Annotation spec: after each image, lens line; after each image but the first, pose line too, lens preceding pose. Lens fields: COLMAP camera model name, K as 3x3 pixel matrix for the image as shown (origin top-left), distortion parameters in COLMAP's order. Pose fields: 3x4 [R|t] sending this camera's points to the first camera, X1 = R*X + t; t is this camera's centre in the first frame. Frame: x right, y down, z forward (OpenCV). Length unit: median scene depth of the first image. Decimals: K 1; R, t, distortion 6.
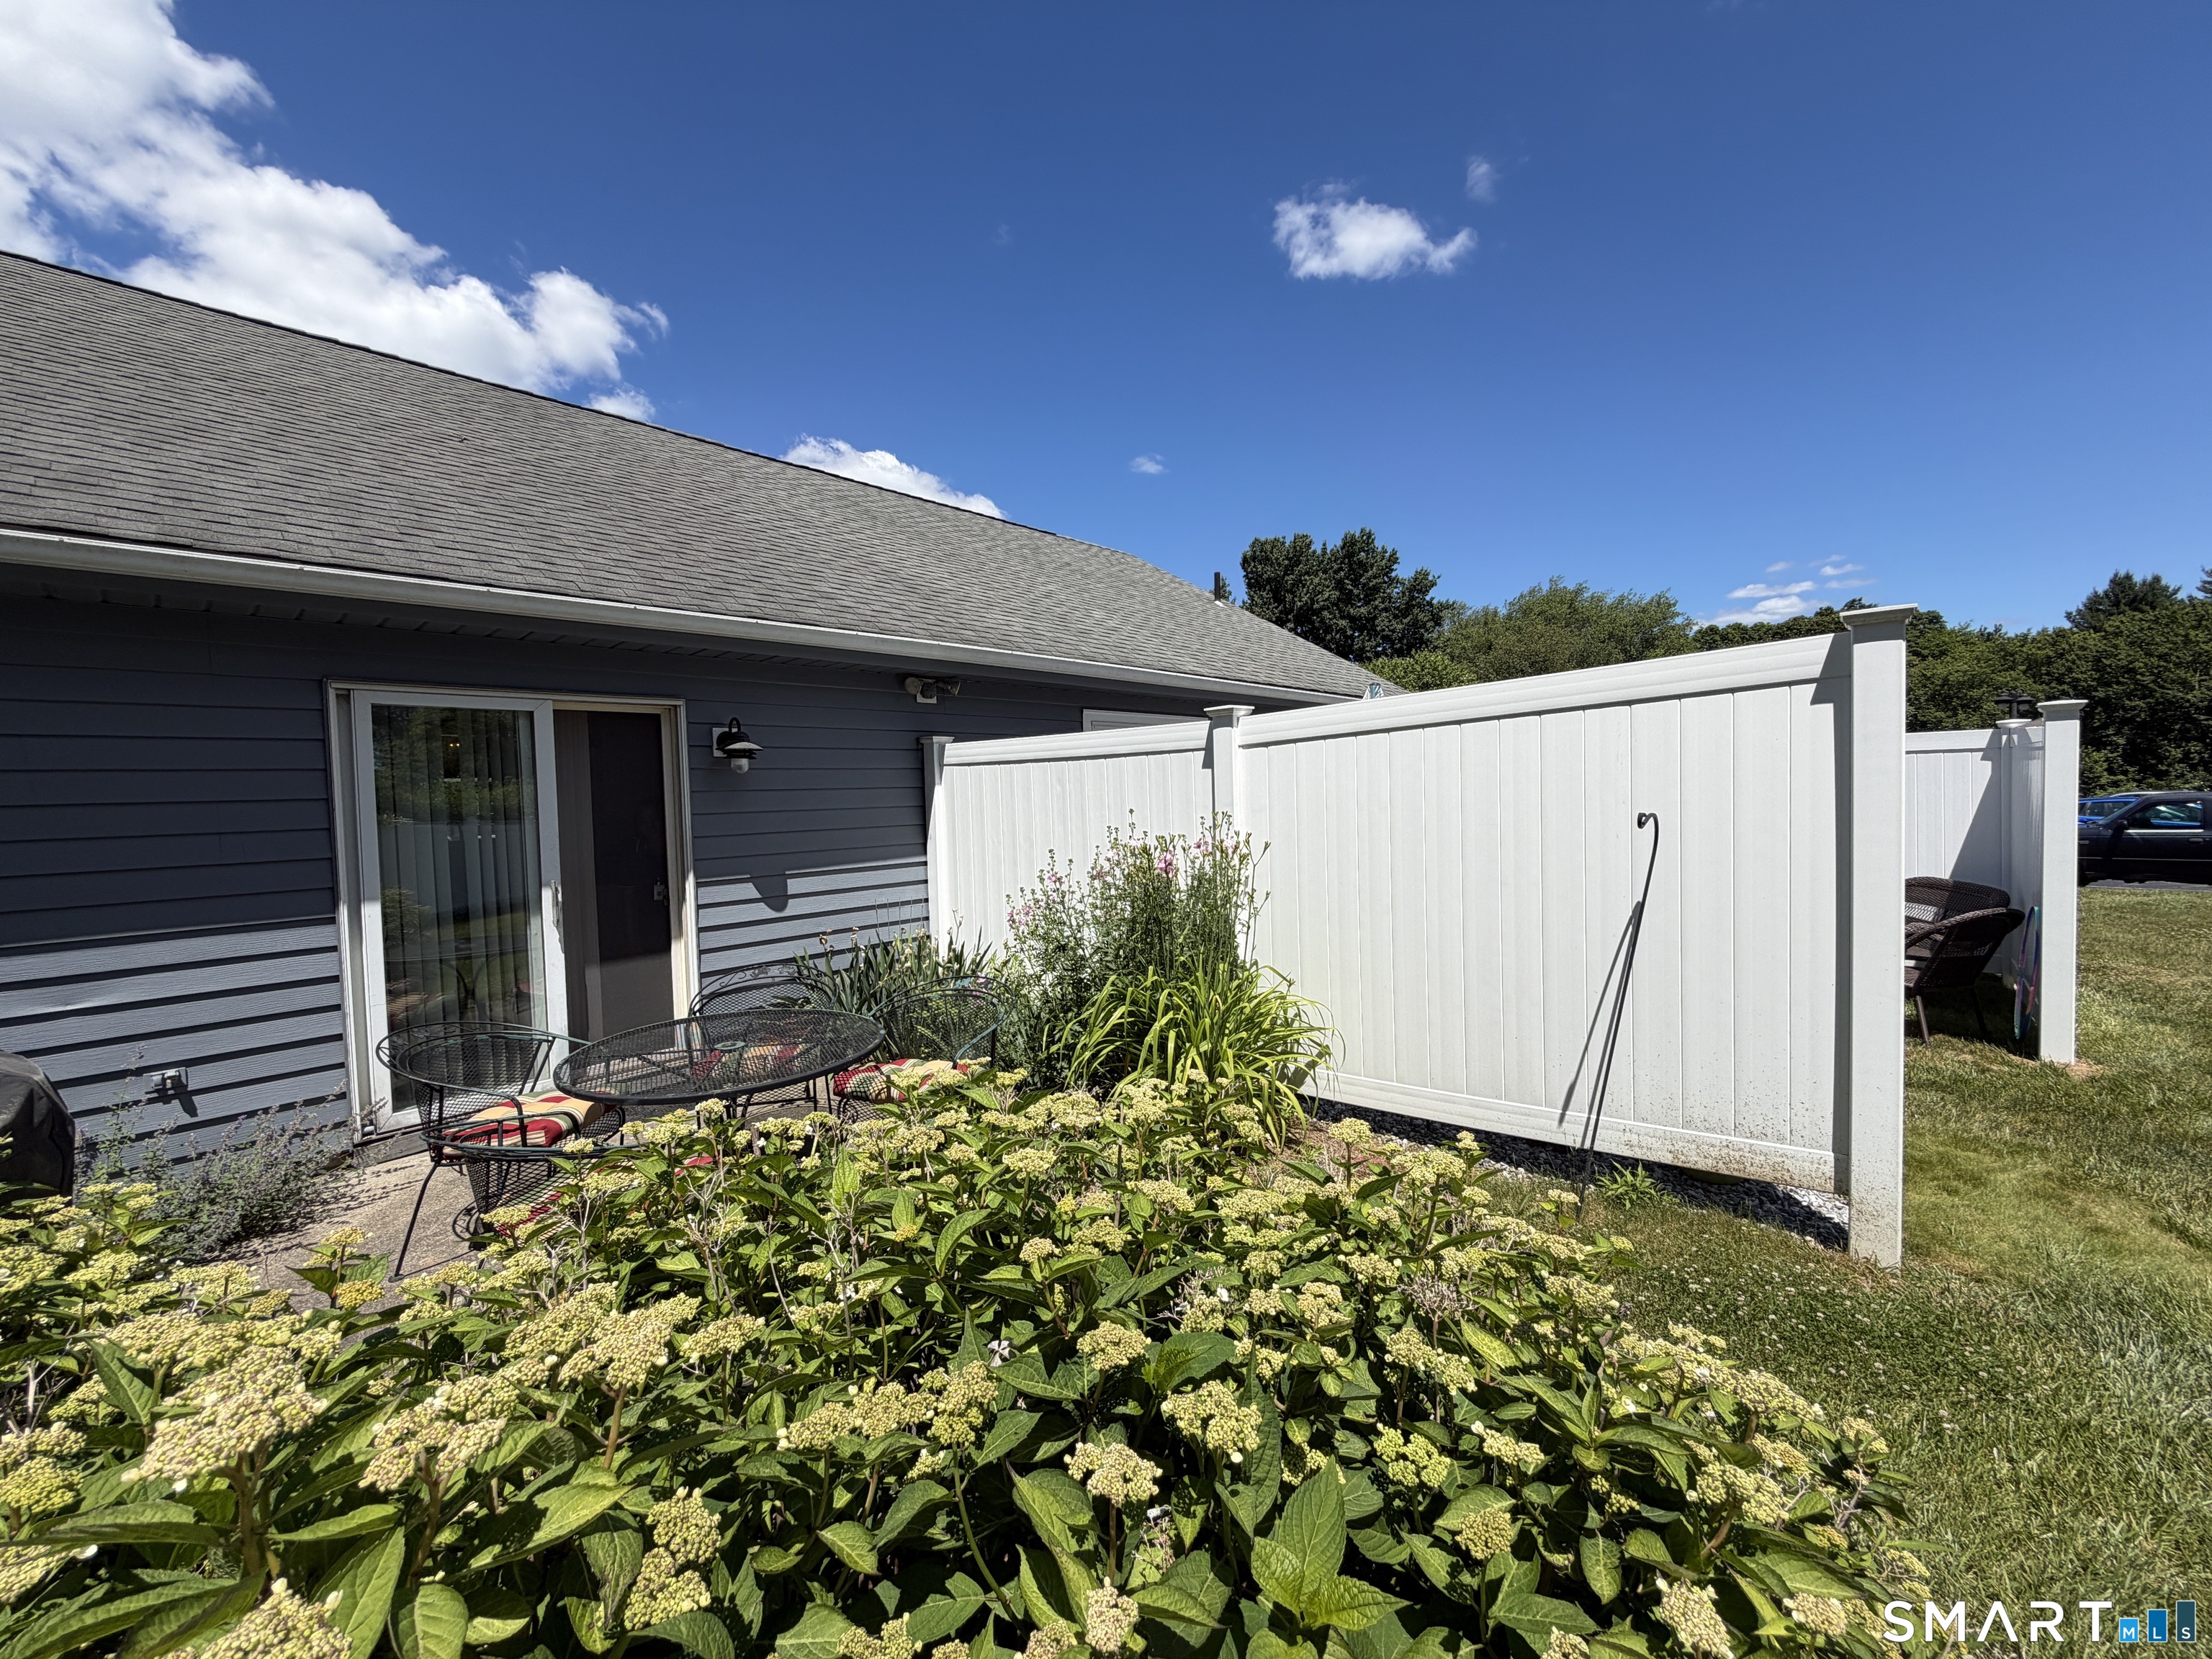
lens RADIAL K [[882.4, 0, 1092.0], [0, 882.4, 835.5], [0, 0, 1]] dist [0.035973, 0.000070]
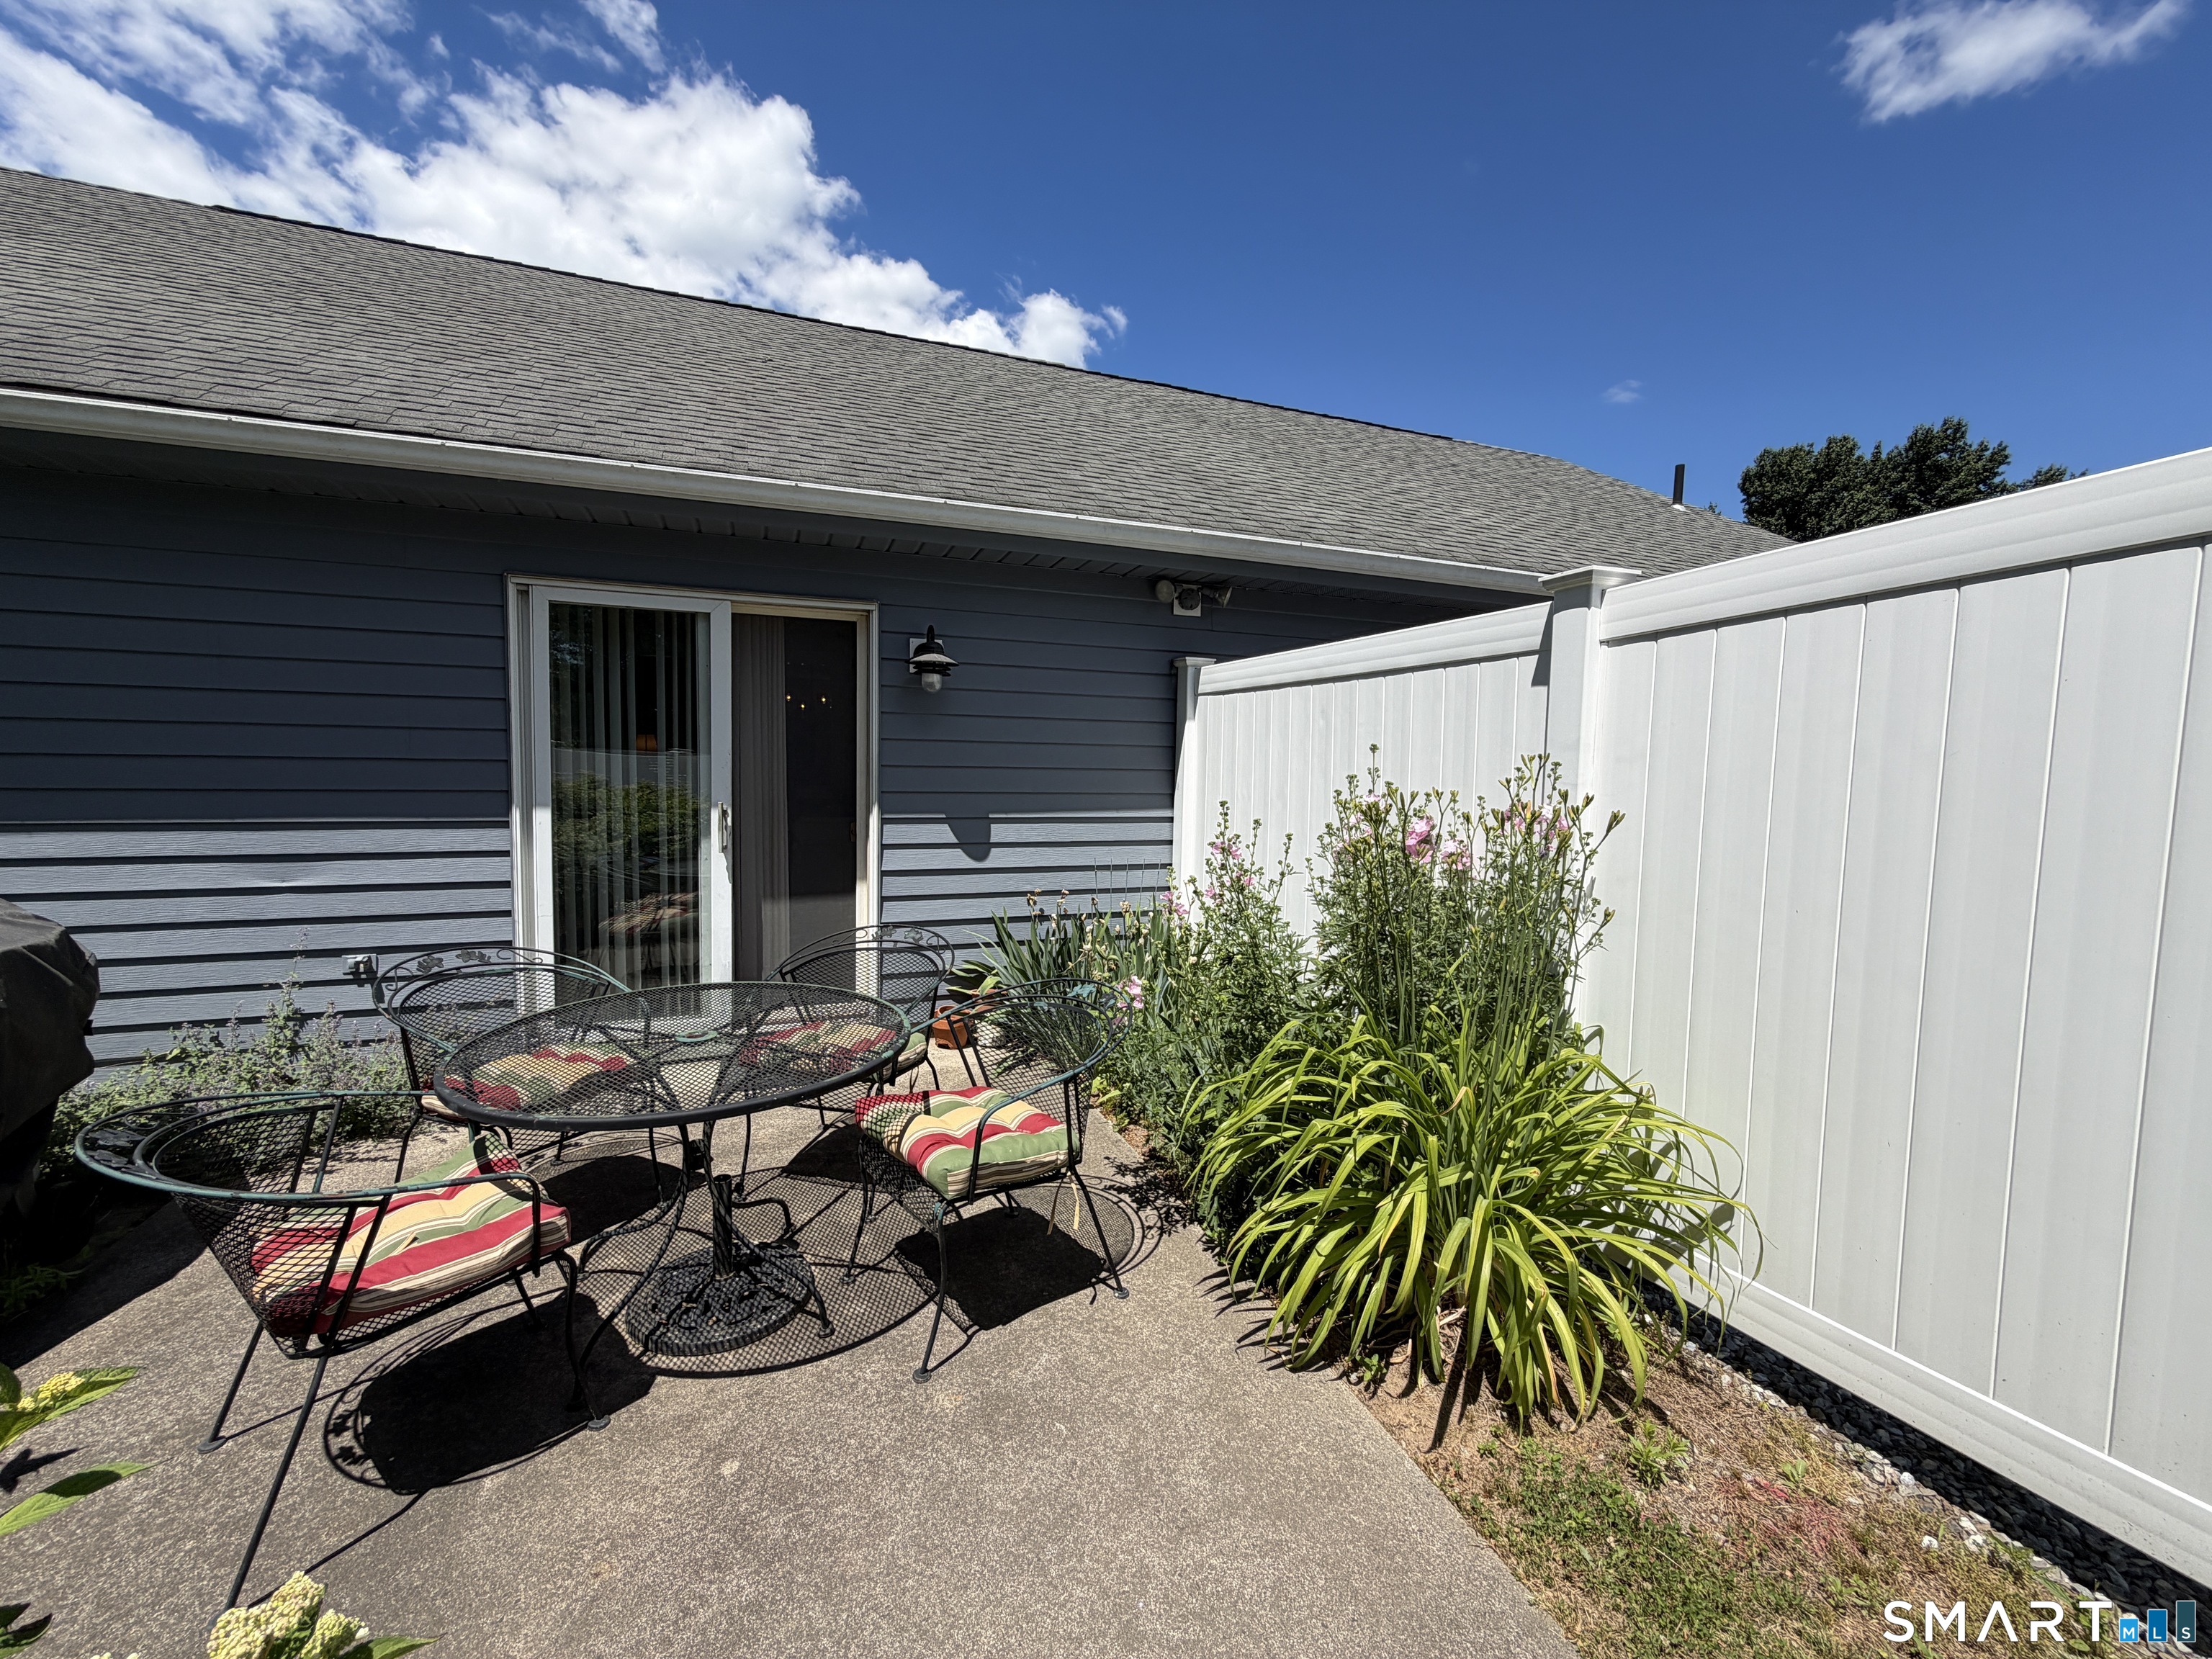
lens RADIAL K [[887.2, 0, 1099.7], [0, 887.2, 825.8], [0, 0, 1]] dist [0.009111, 0.000011]
pose [[0.903045, 0.078059, -0.422395, 0.111003], [-0.066552, 0.996901, 0.041945, 0.010088], [0.424360, -0.009766, 0.905441, 0.311951]]
